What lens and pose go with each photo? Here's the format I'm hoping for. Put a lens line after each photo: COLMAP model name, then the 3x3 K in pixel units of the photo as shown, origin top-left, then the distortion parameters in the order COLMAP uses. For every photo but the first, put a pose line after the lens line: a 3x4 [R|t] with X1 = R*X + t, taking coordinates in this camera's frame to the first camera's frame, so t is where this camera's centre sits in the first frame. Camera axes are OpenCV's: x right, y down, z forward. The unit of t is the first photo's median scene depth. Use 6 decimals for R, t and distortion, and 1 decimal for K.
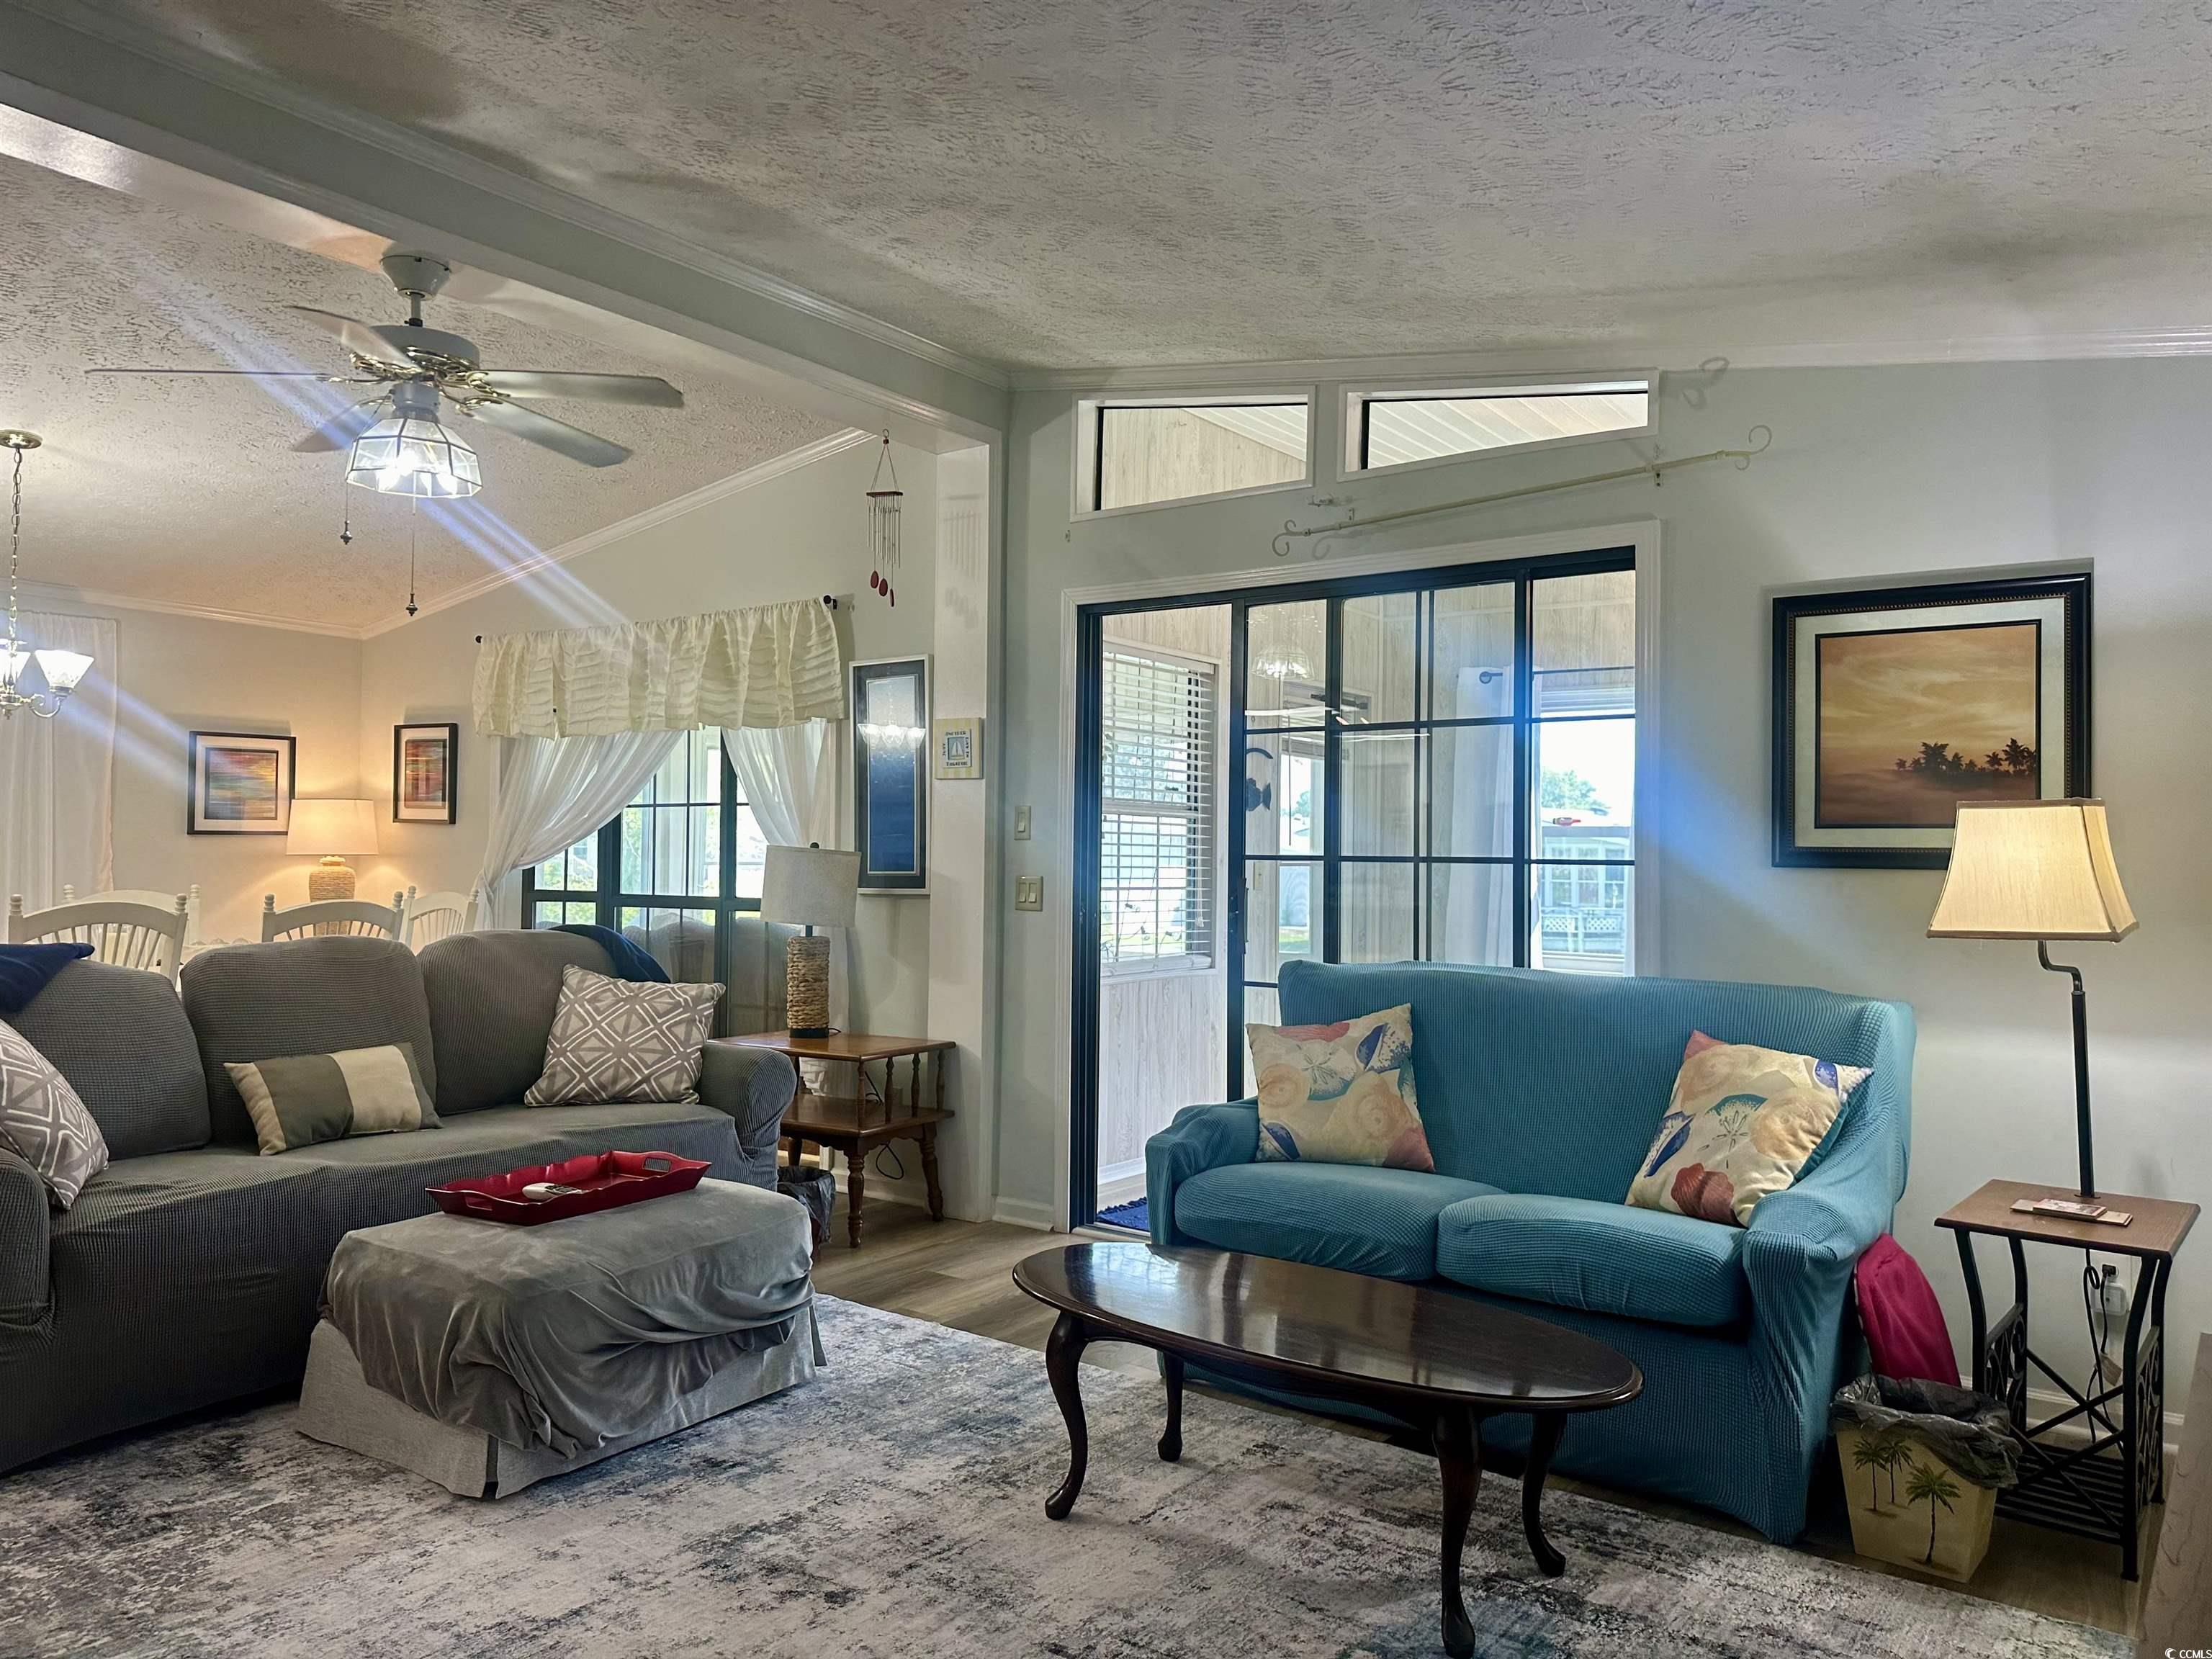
lens RADIAL K [[1572.1, 0, 1108.5], [0, 1572.1, 824.0], [0, 0, 1]] dist [0.072630, -0.089452]
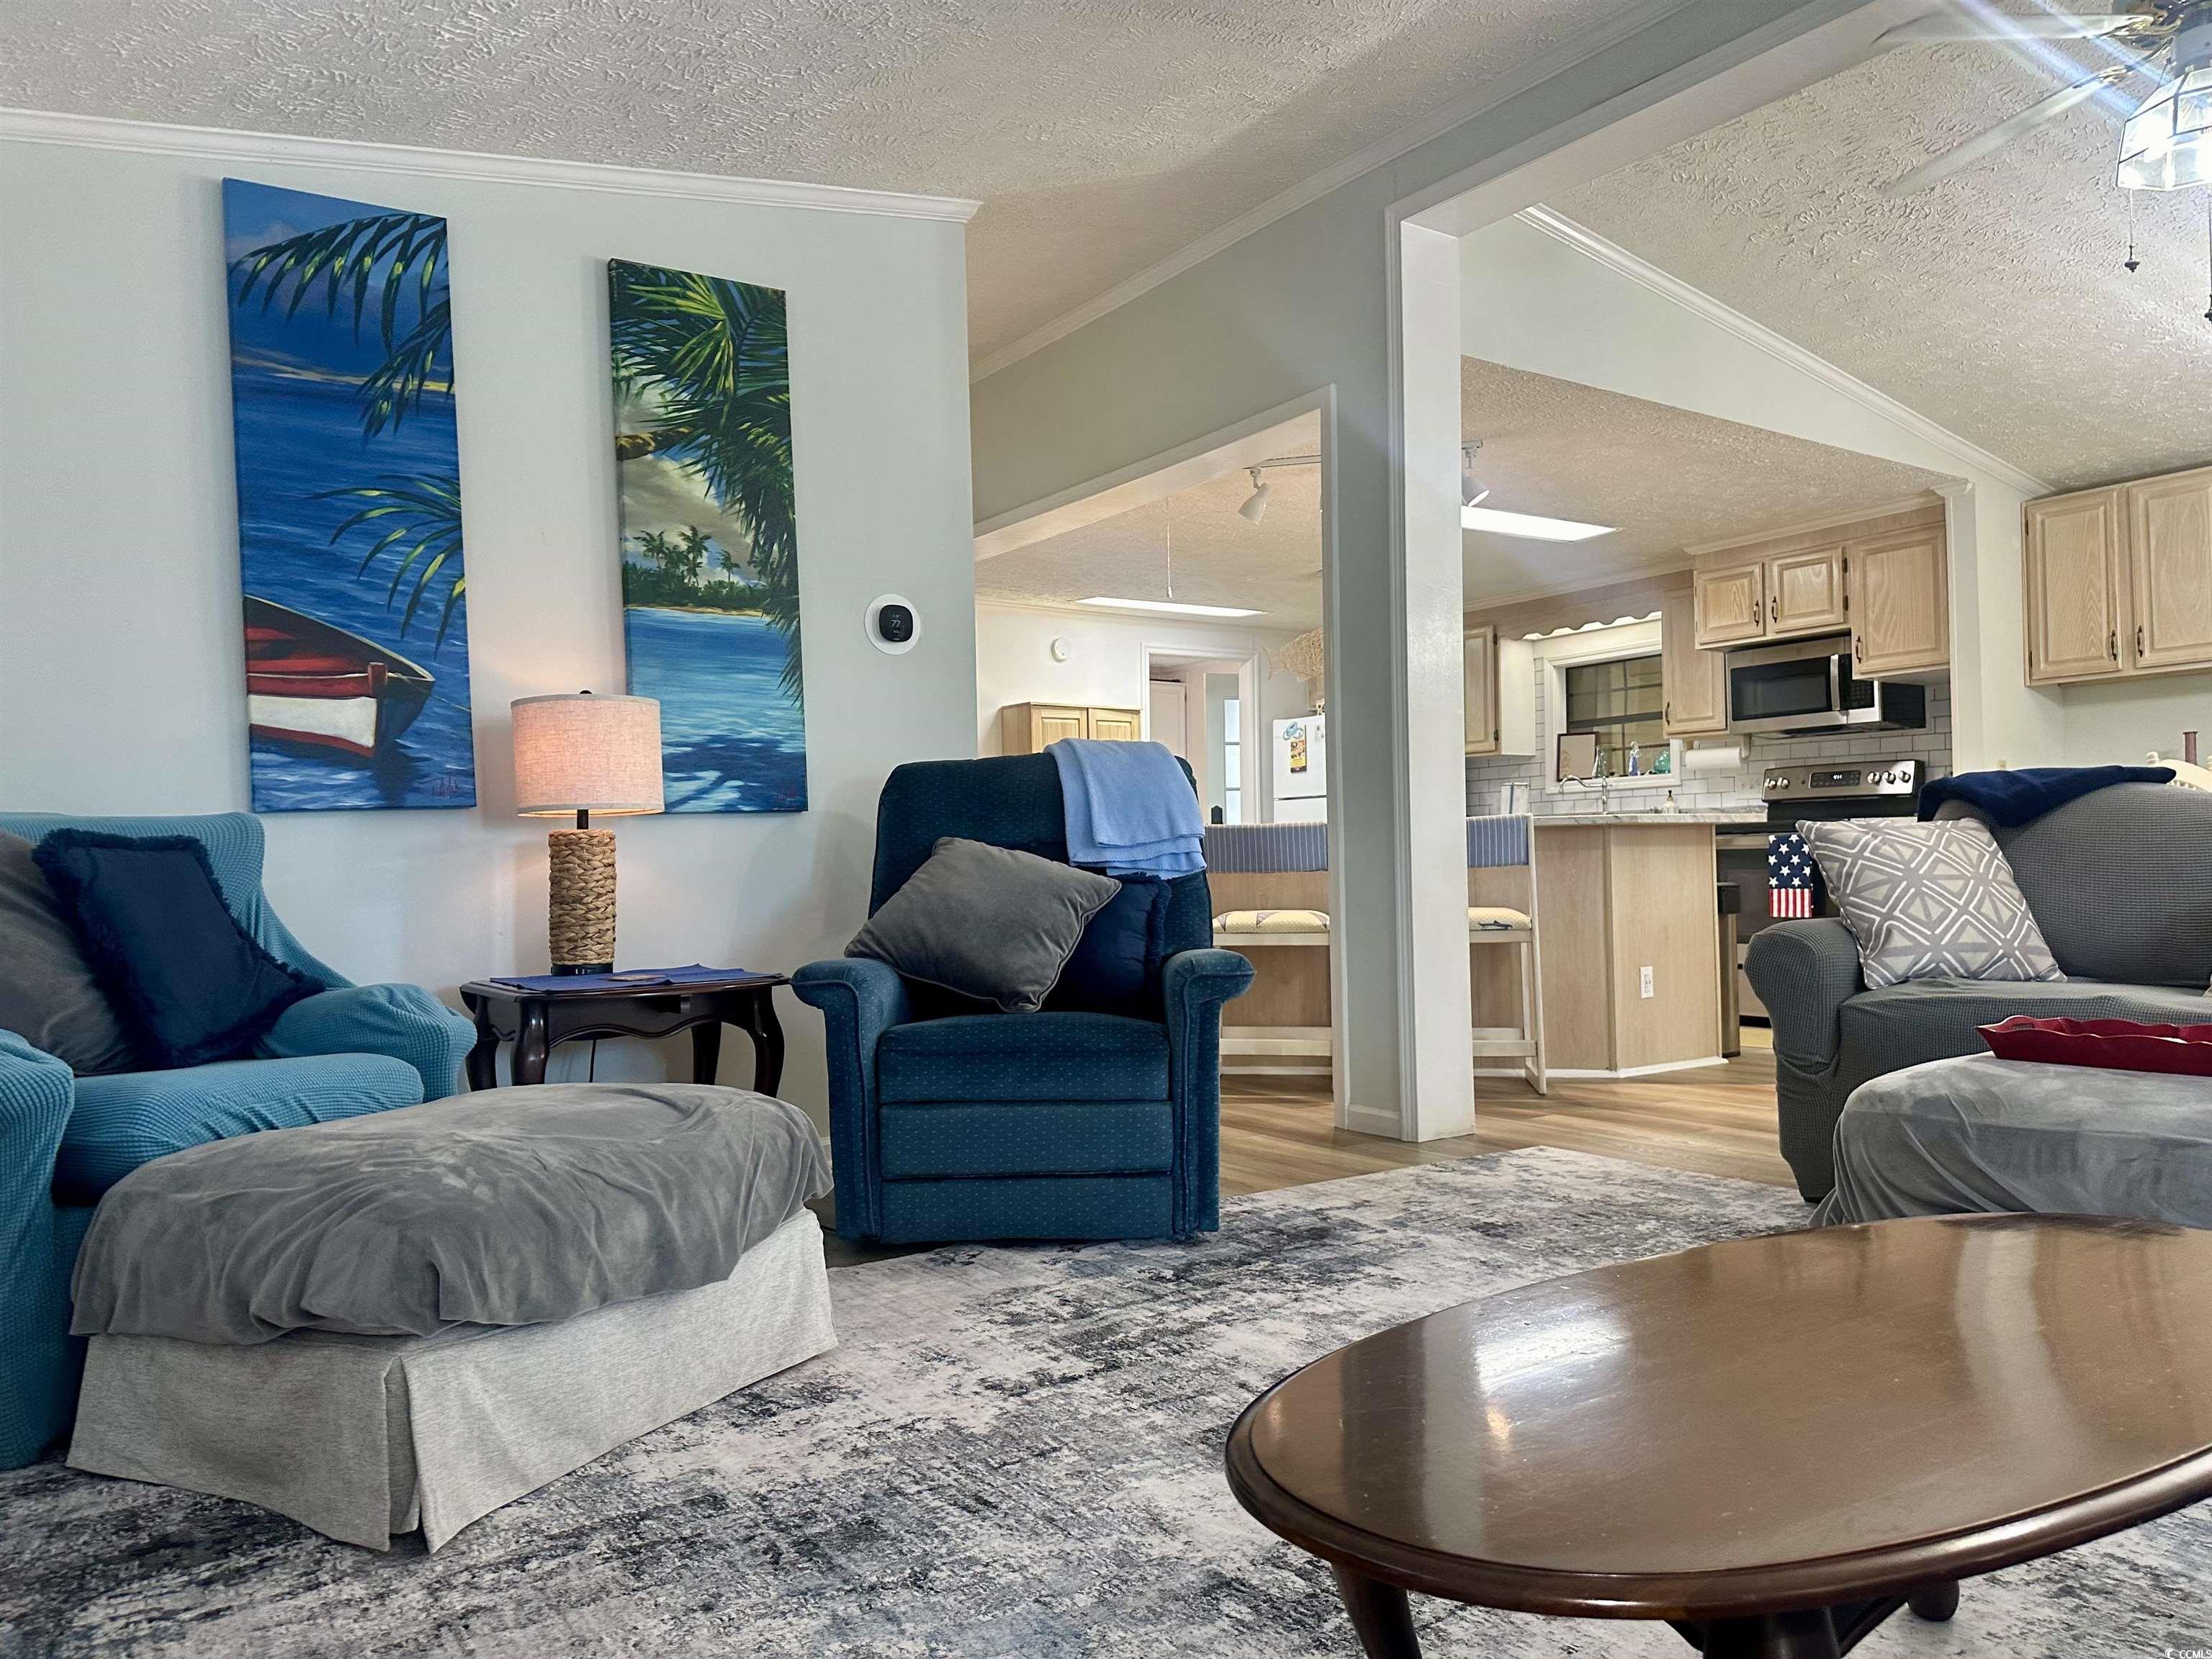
lens RADIAL K [[1572.1, 0, 1086.2], [0, 1572.1, 818.1], [0, 0, 1]] dist [0.072630, -0.089452]
pose [[-0.316422, -0.033120, -0.948040, 0.390034], [0.036249, 0.998238, -0.046972, 0.108416], [0.947926, -0.049229, -0.314664, 0.584563]]
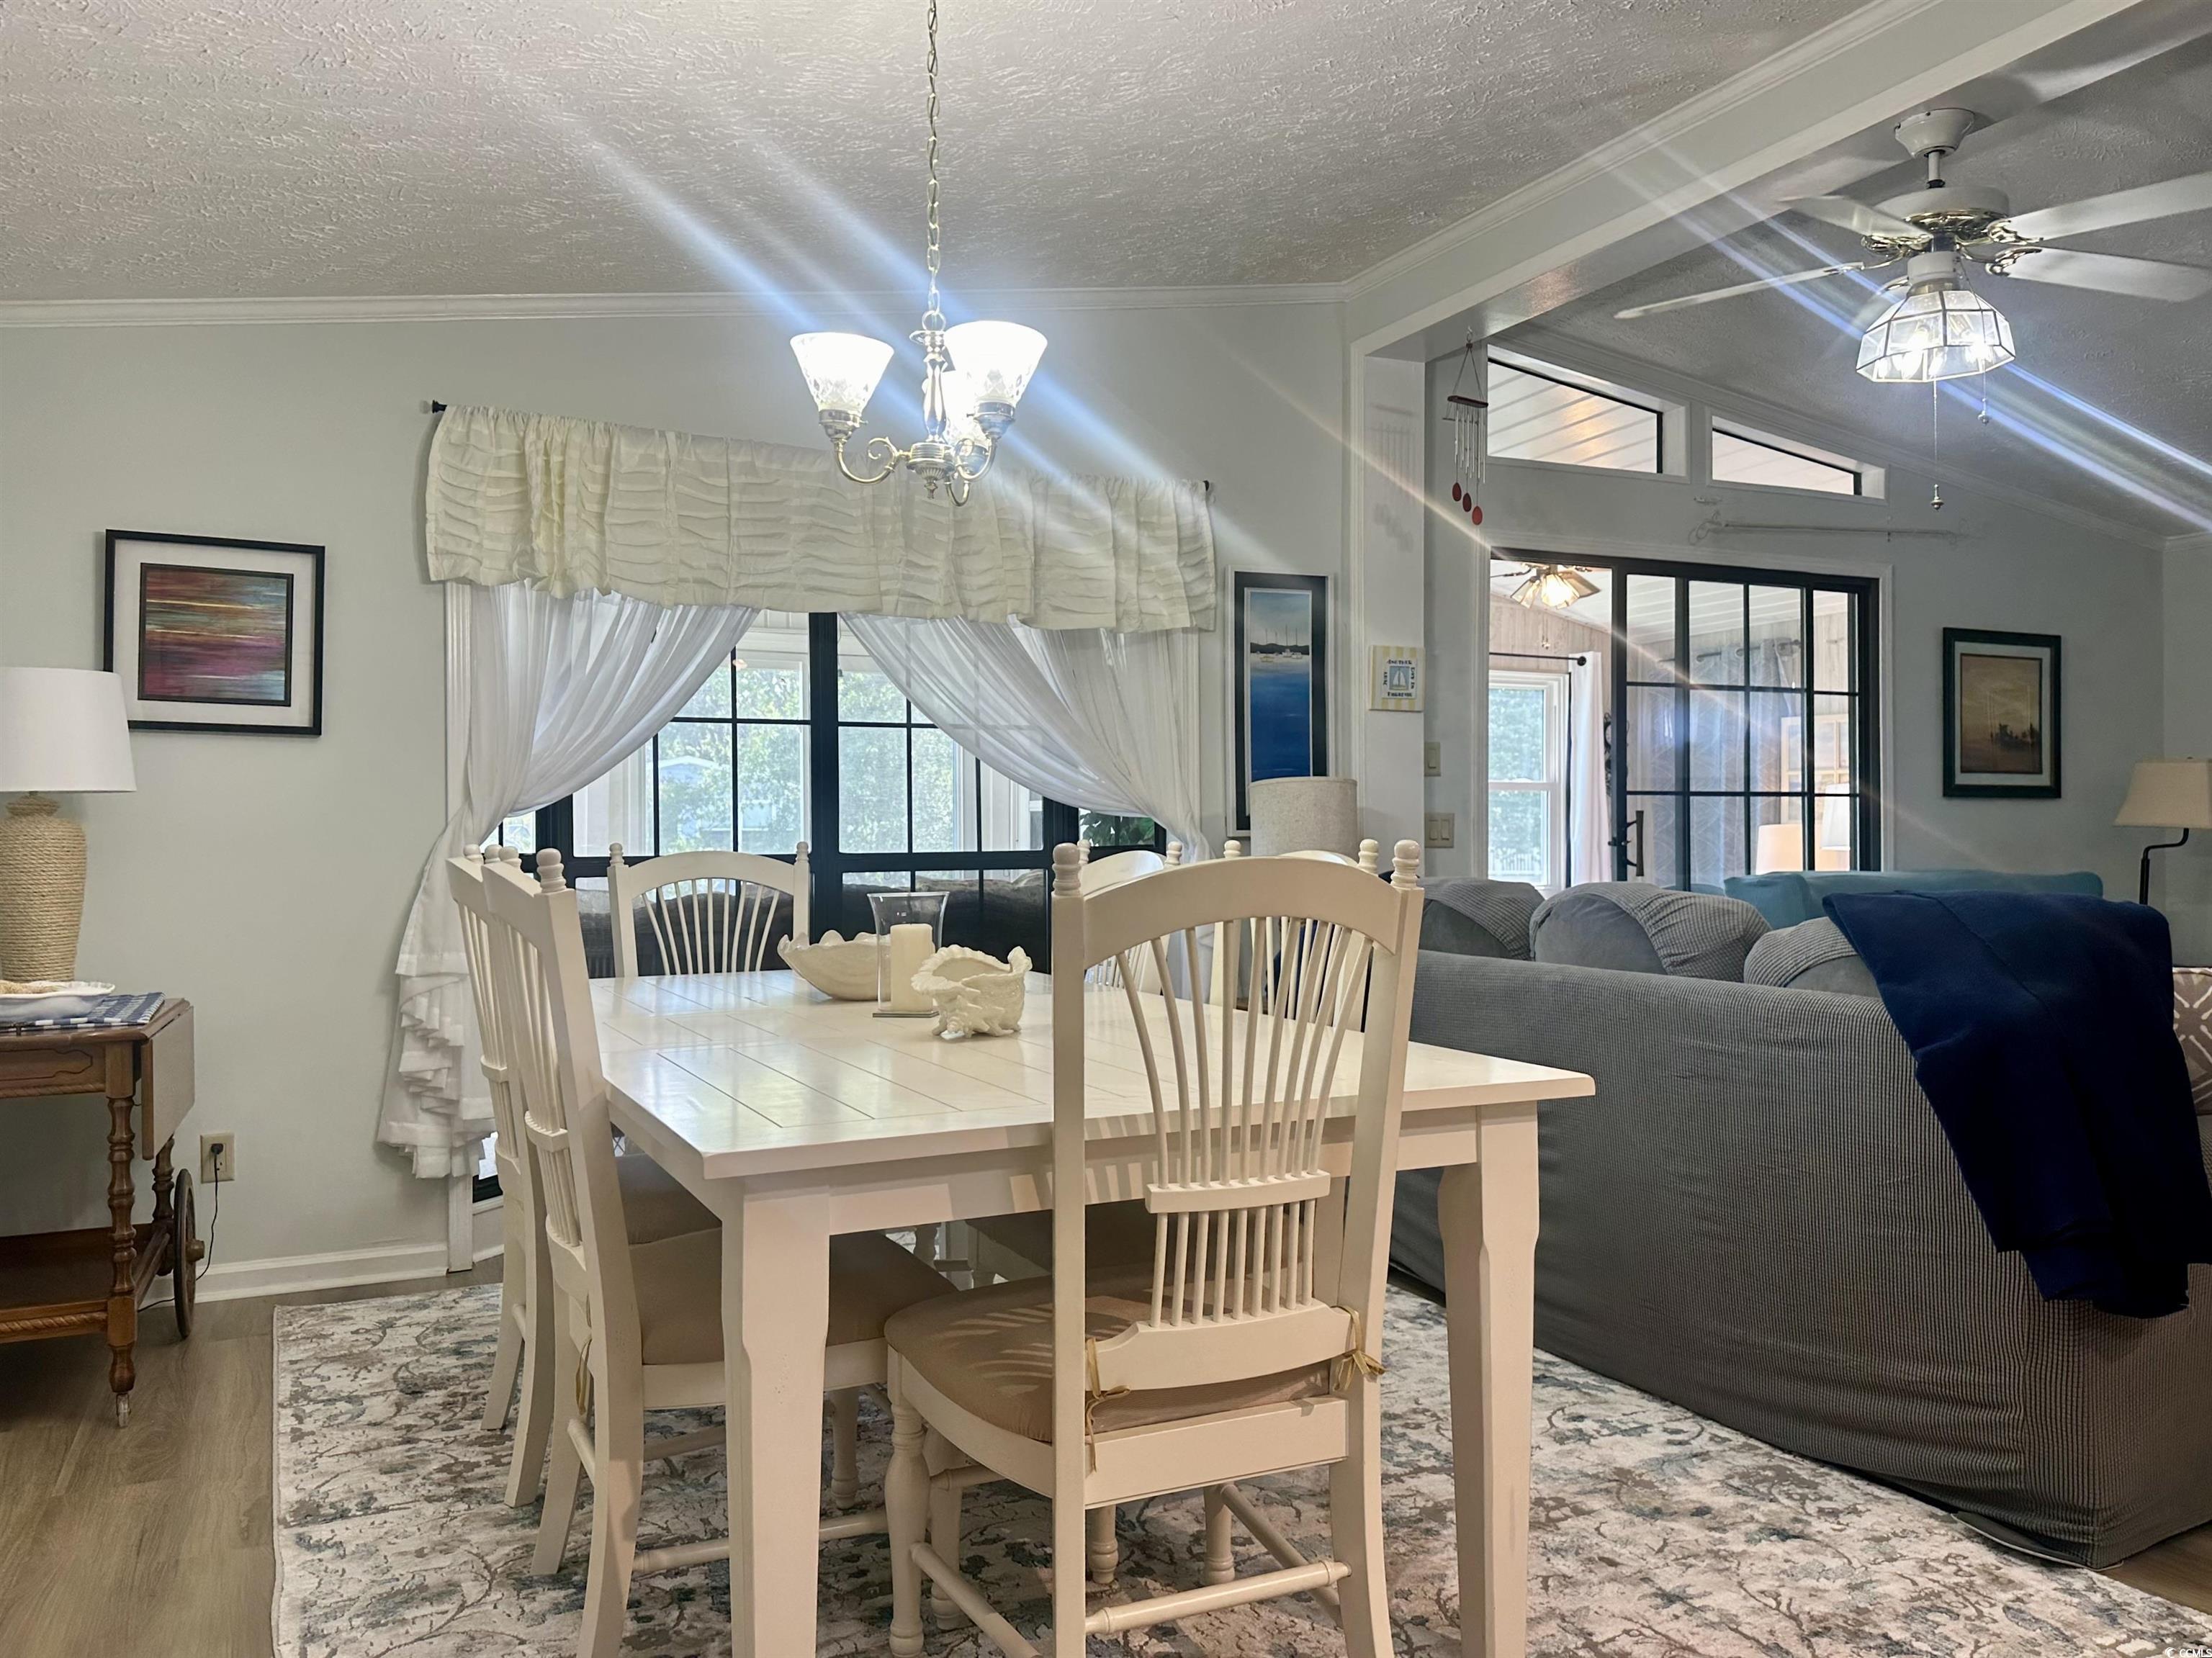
lens RADIAL K [[1643.5, 0, 1097.1], [0, 1643.5, 837.8], [0, 0, 1]] dist [0.025744, -0.041335]
pose [[0.486638, -0.015237, 0.873471, -1.205159], [-0.005854, 0.999769, 0.020702, 0.032823], [-0.873584, -0.015188, 0.486436, 0.782164]]
